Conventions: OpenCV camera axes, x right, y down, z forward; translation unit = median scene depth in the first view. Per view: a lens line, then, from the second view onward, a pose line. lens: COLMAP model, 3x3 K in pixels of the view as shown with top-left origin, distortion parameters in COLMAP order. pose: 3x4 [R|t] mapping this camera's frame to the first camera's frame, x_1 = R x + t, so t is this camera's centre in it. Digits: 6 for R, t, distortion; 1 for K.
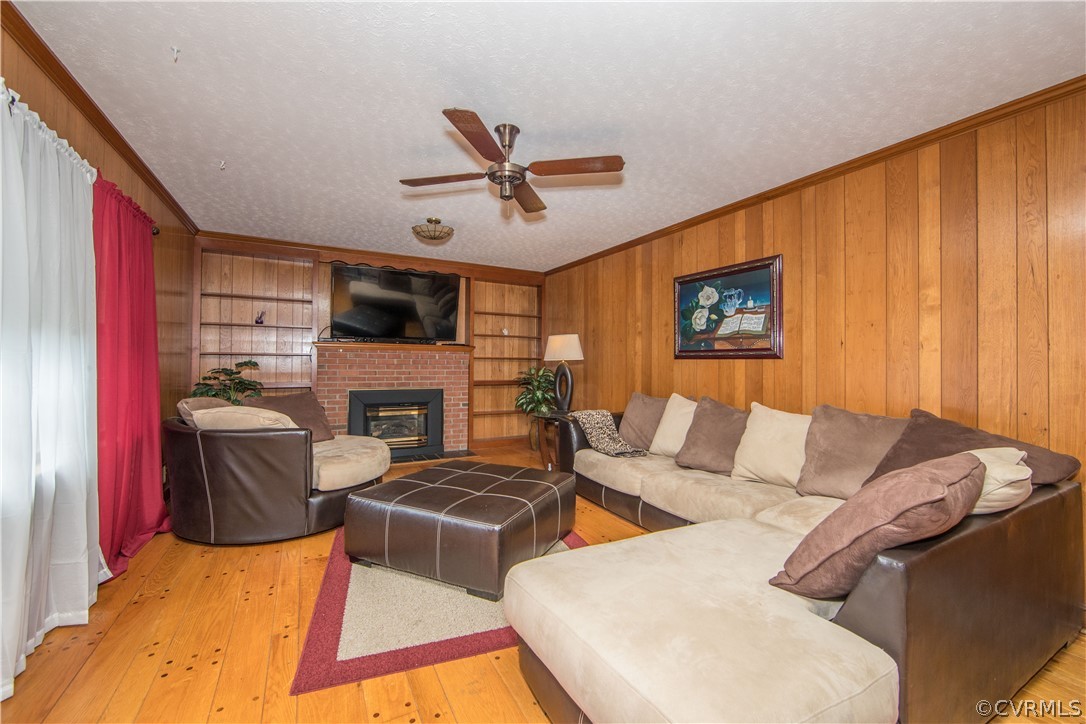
lens RADIAL K [[433.0, 0, 545.4], [0, 433.0, 360.8], [0, 0, 1]] dist [-0.005637, 0.000925]
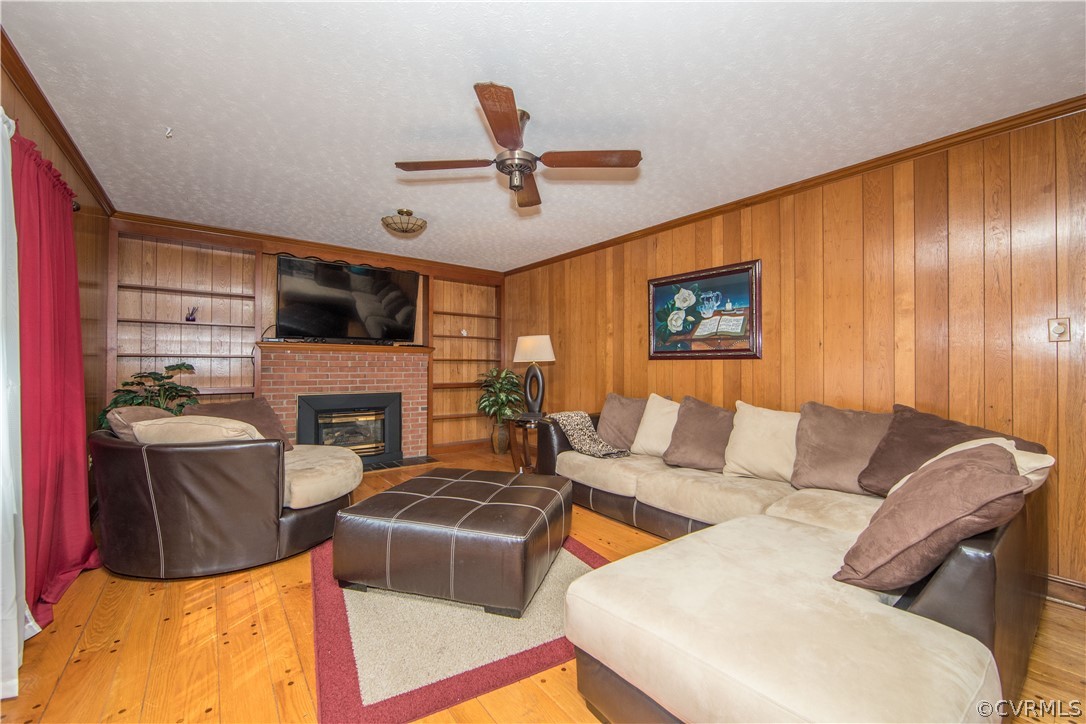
lens RADIAL K [[428.1, 0, 538.1], [0, 428.1, 365.0], [0, 0, 1]] dist [-0.005304, 0.000590]
pose [[0.988718, -0.004728, 0.149716, -0.135061], [0.004147, 0.999983, 0.004192, 0.003250], [-0.149733, -0.003524, 0.988720, 0.051942]]
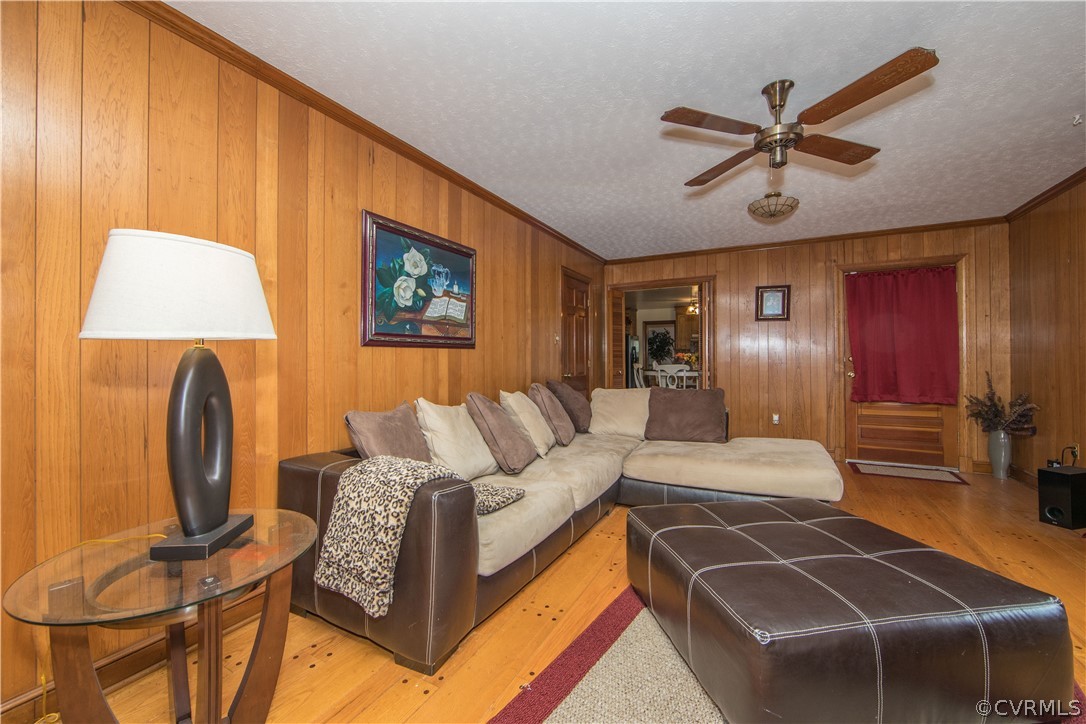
lens RADIAL K [[433.0, 0, 545.4], [0, 433.0, 360.8], [0, 0, 1]] dist [-0.005637, 0.000925]
pose [[-0.549913, -0.013749, 0.835109, -0.414926], [-0.003463, 0.999893, 0.014182, 0.009151], [-0.835215, 0.004907, -0.549902, 1.365281]]
